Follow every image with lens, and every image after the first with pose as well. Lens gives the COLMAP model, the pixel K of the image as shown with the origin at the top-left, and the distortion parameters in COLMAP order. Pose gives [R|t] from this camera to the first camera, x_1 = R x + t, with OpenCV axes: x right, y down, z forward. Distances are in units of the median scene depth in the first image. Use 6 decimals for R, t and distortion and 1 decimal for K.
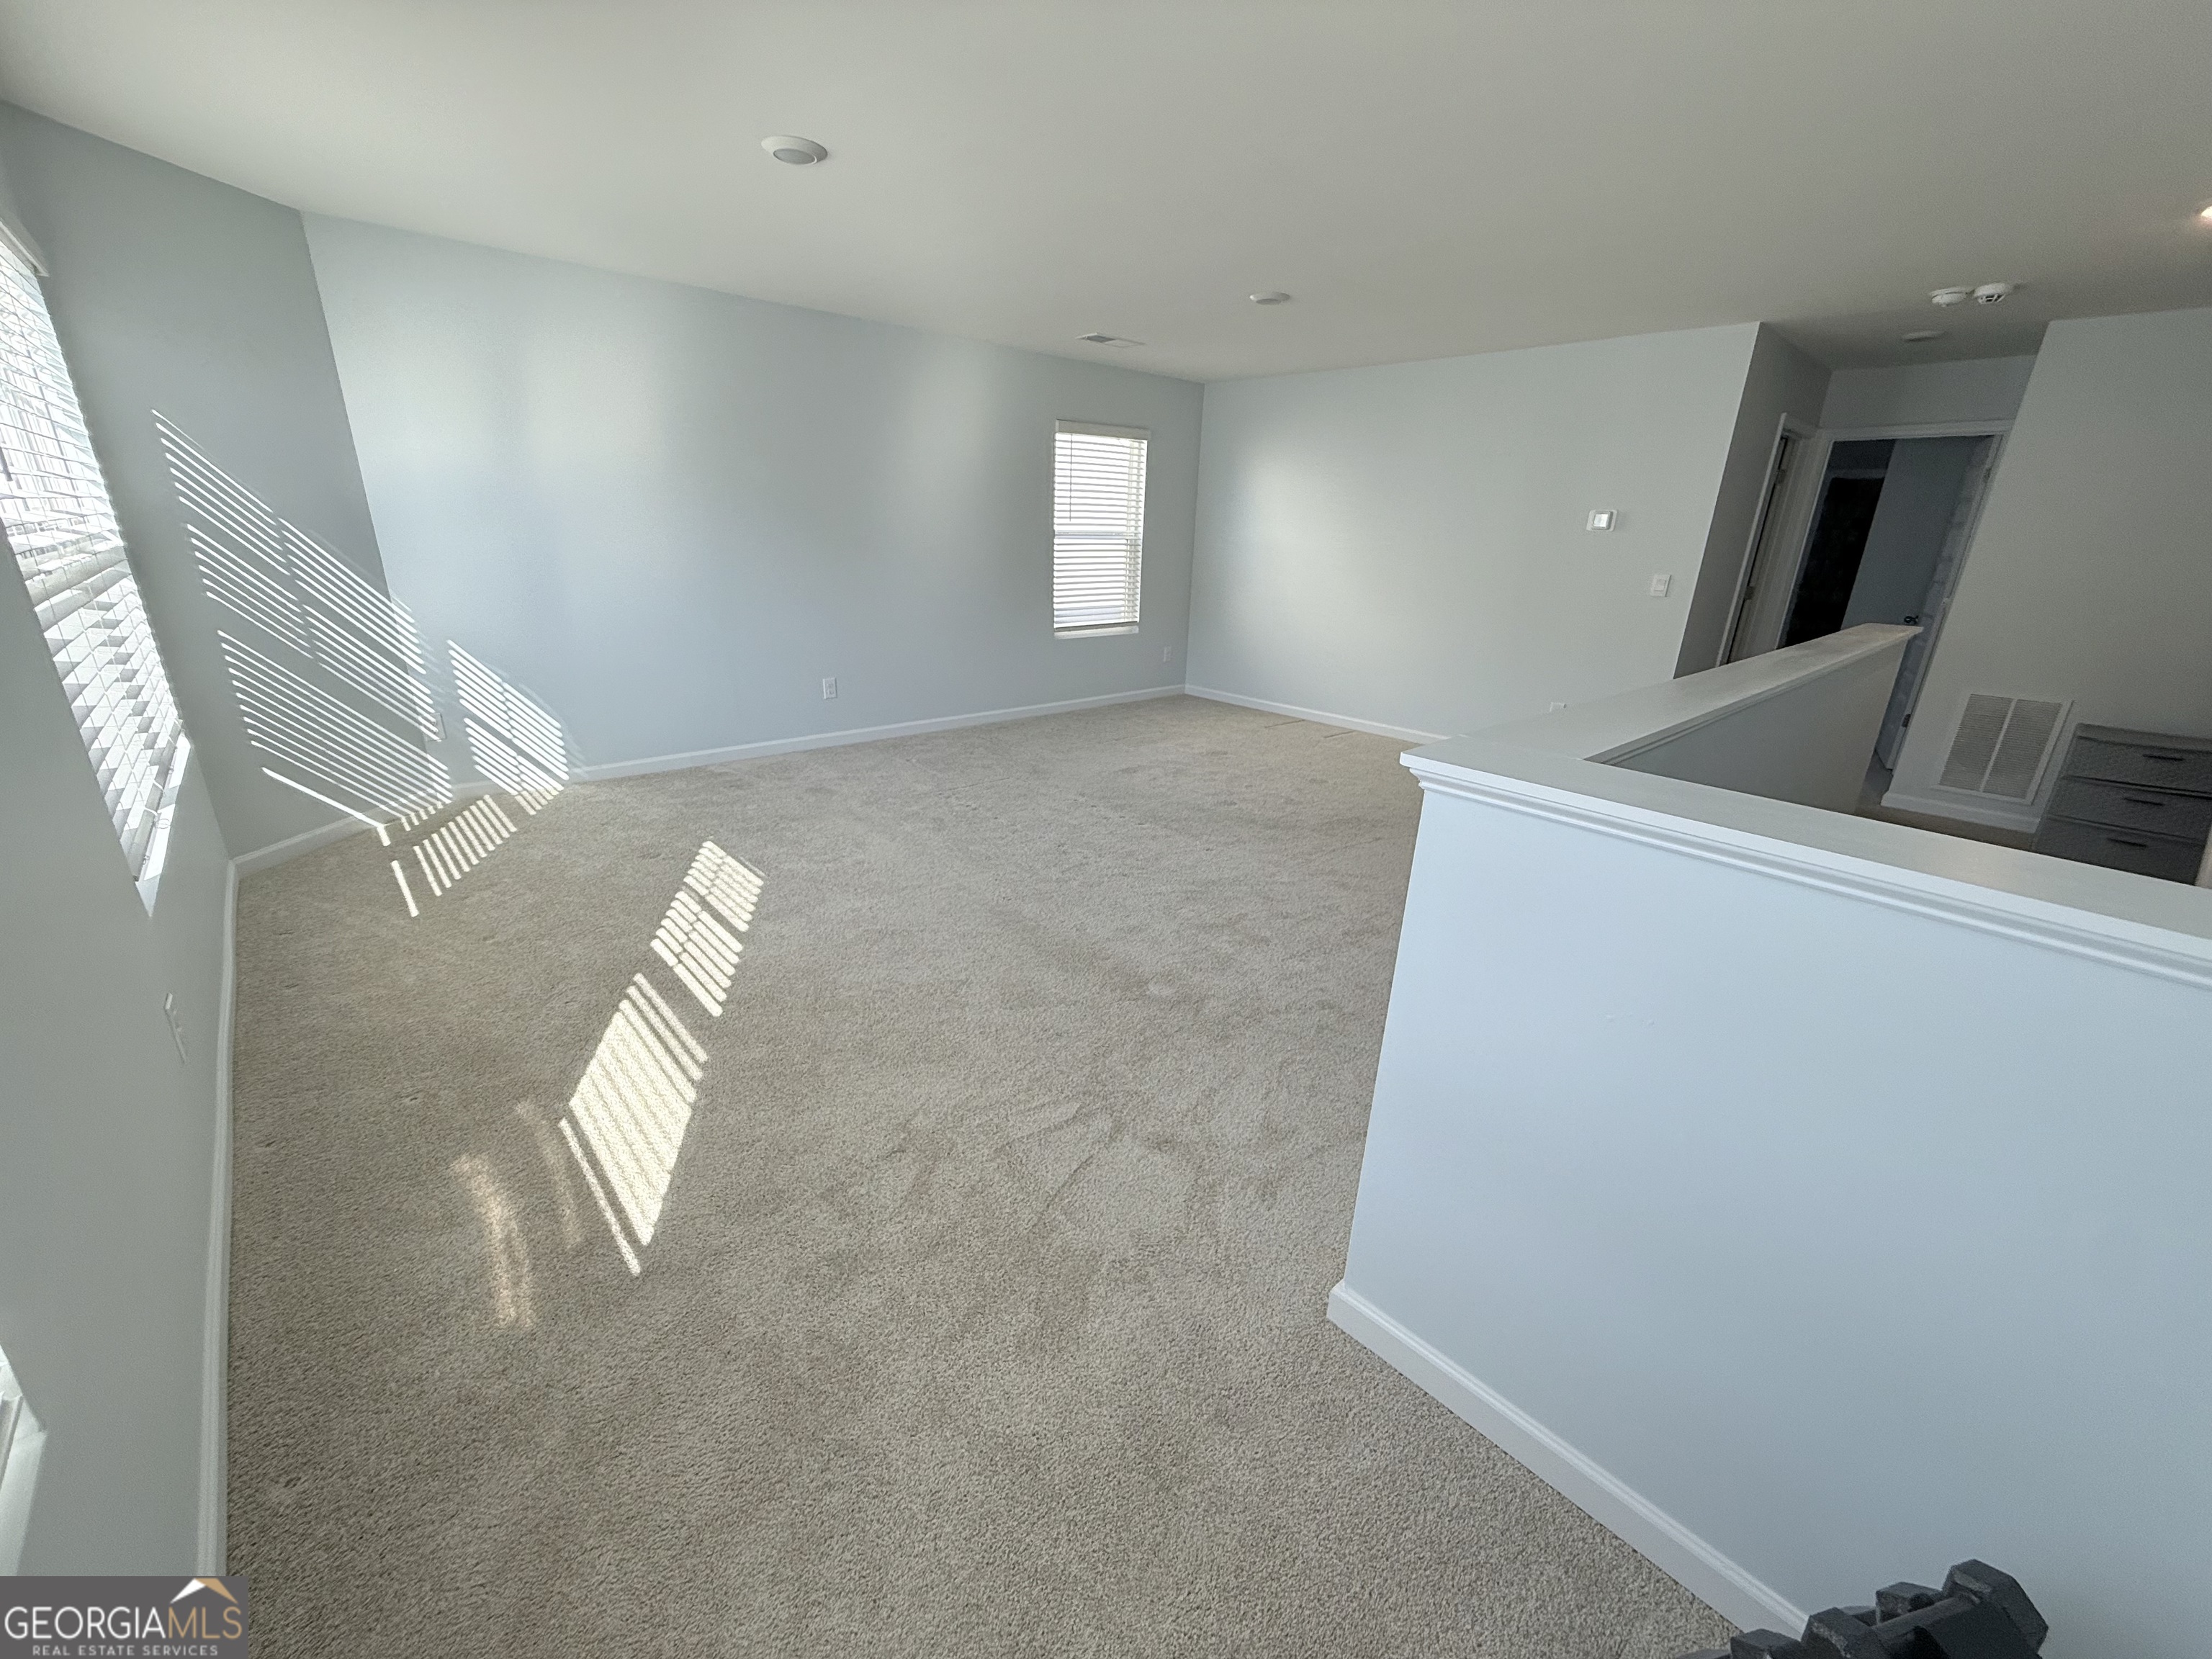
lens RADIAL K [[877.2, 0, 1095.4], [0, 877.2, 836.5], [0, 0, 1]] dist [0.000786, -0.000319]
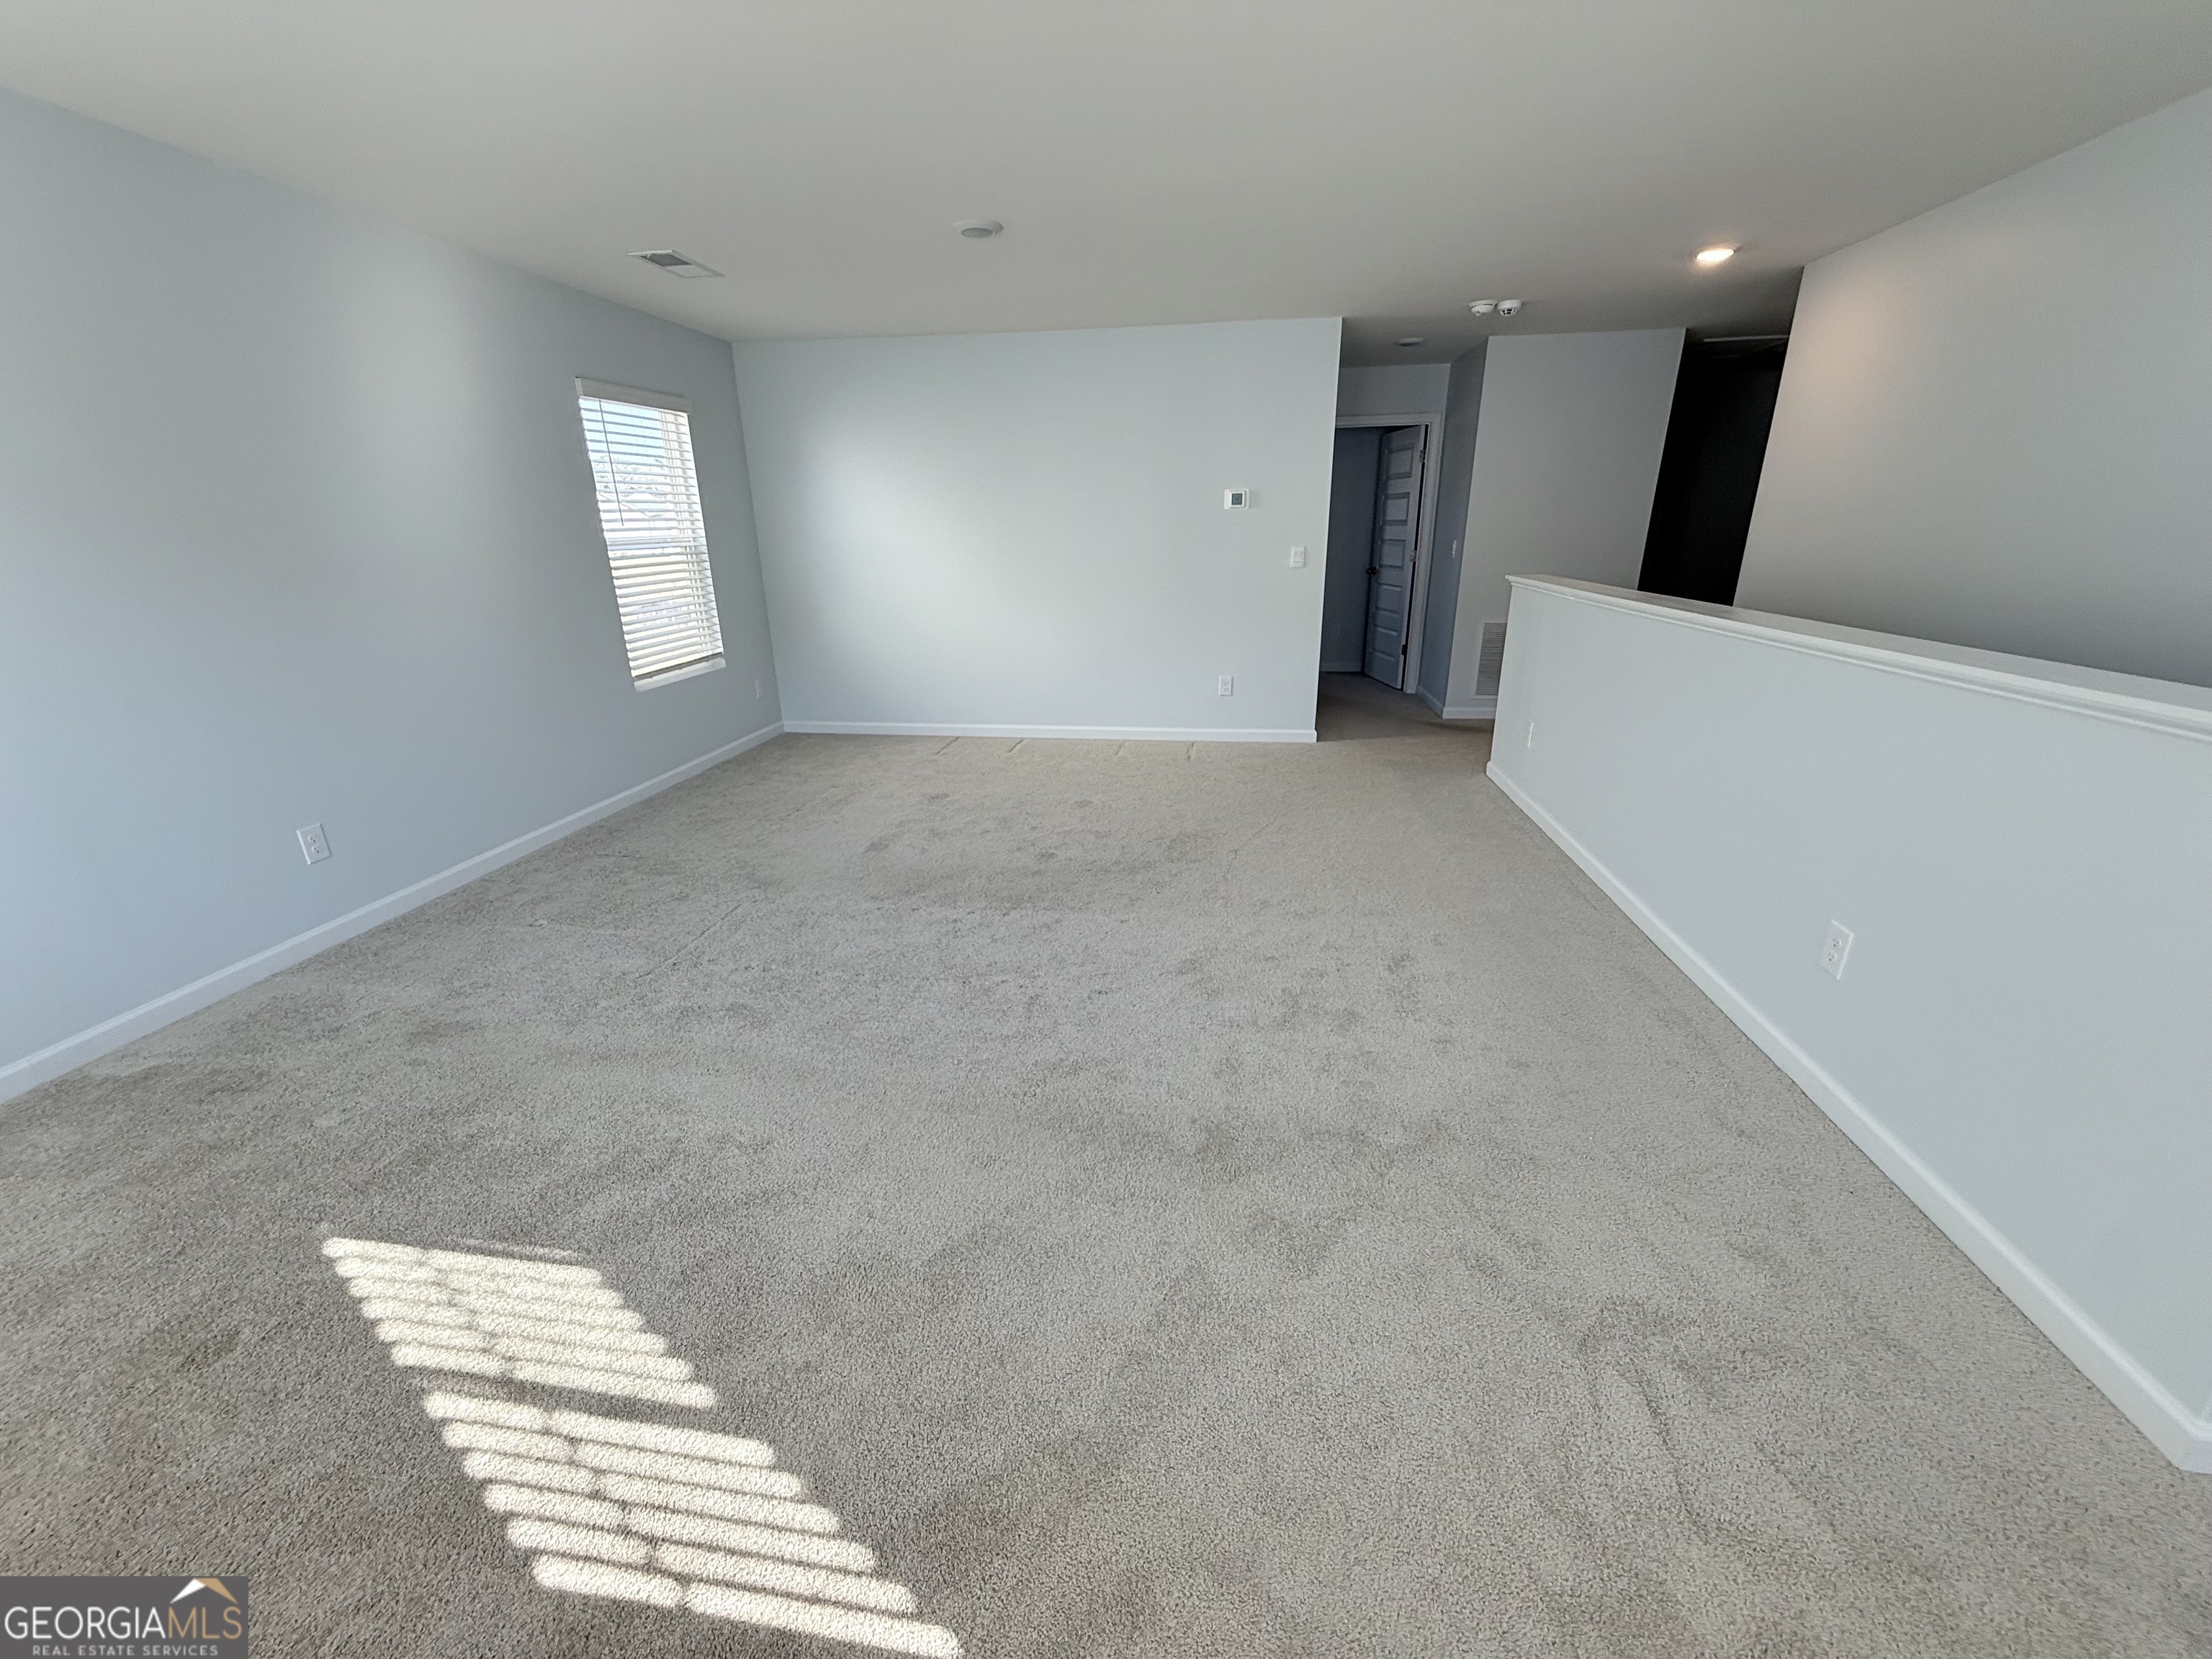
lens RADIAL K [[877.2, 0, 1095.4], [0, 877.2, 836.5], [0, 0, 1]] dist [0.000786, -0.000319]
pose [[0.770033, -0.254165, 0.585191, -0.303868], [0.250209, 0.964049, 0.089473, -0.123201], [-0.586894, 0.077523, 0.805944, 0.325453]]
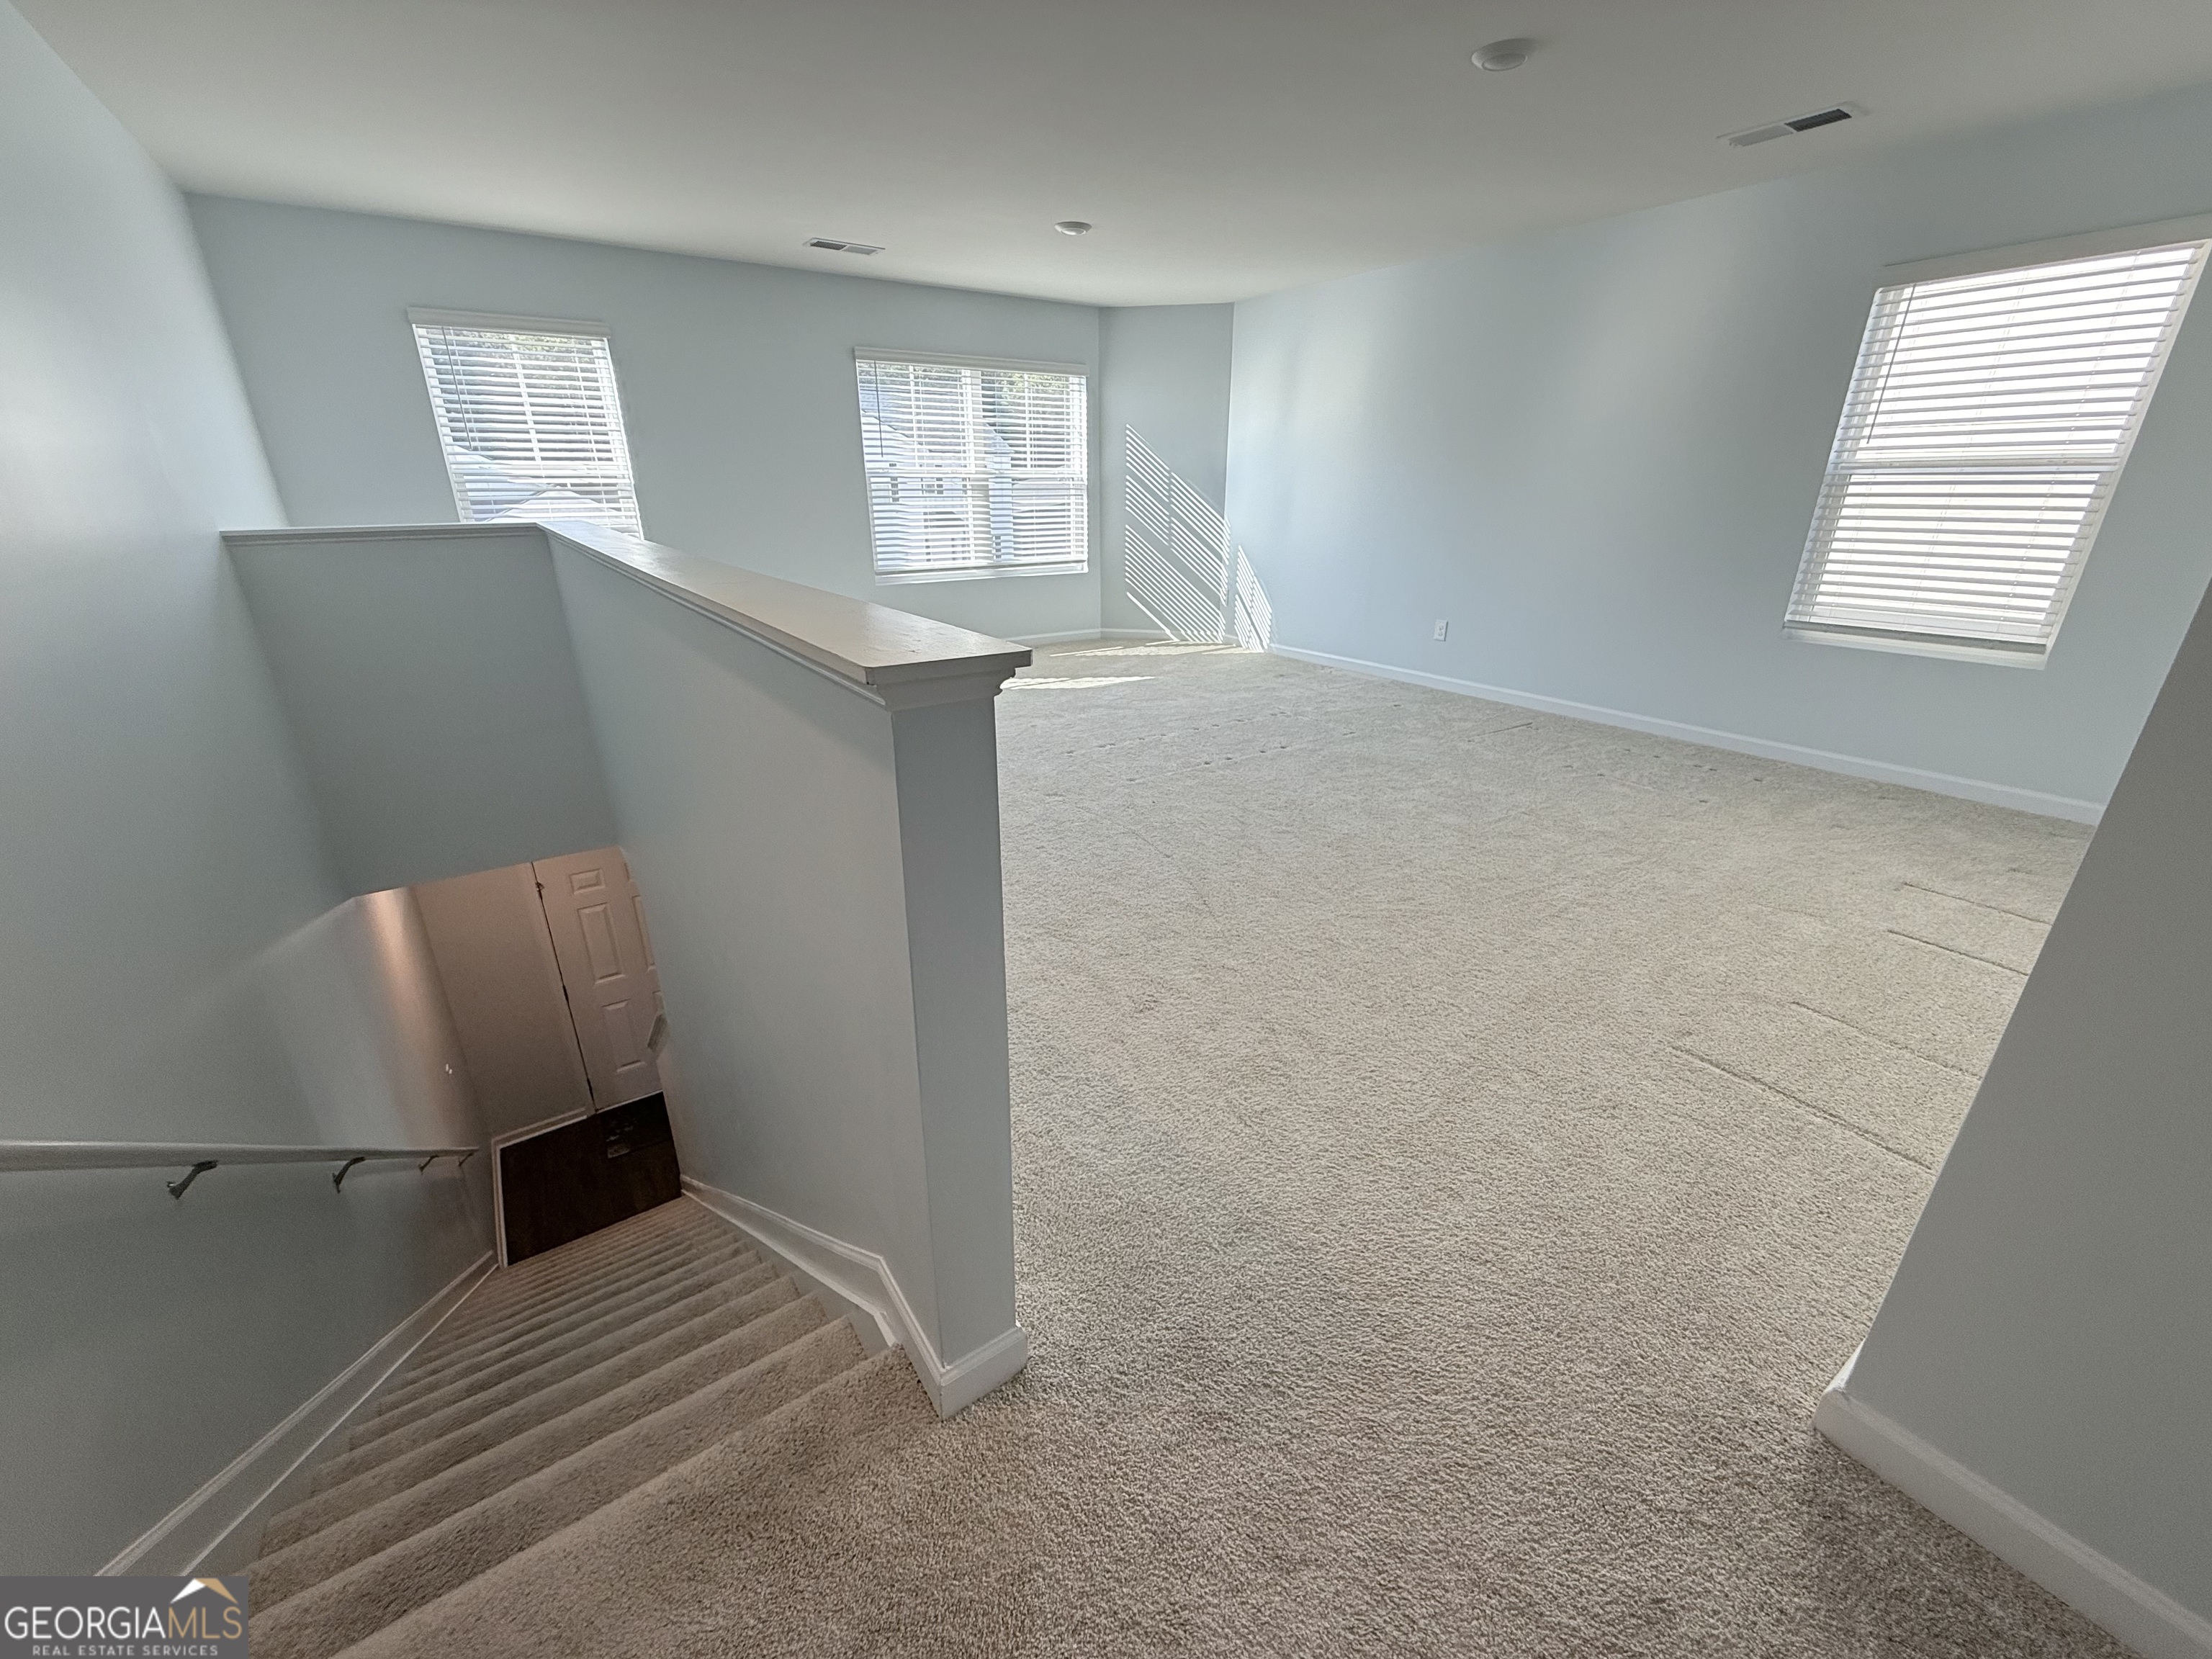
lens RADIAL K [[877.2, 0, 1095.4], [0, 877.2, 836.5], [0, 0, 1]] dist [0.000786, -0.000319]
pose [[-0.126668, 0.346561, -0.929436, 0.960807], [-0.335987, 0.866607, 0.368924, -0.251053], [0.933310, 0.359010, 0.006668, 0.874568]]
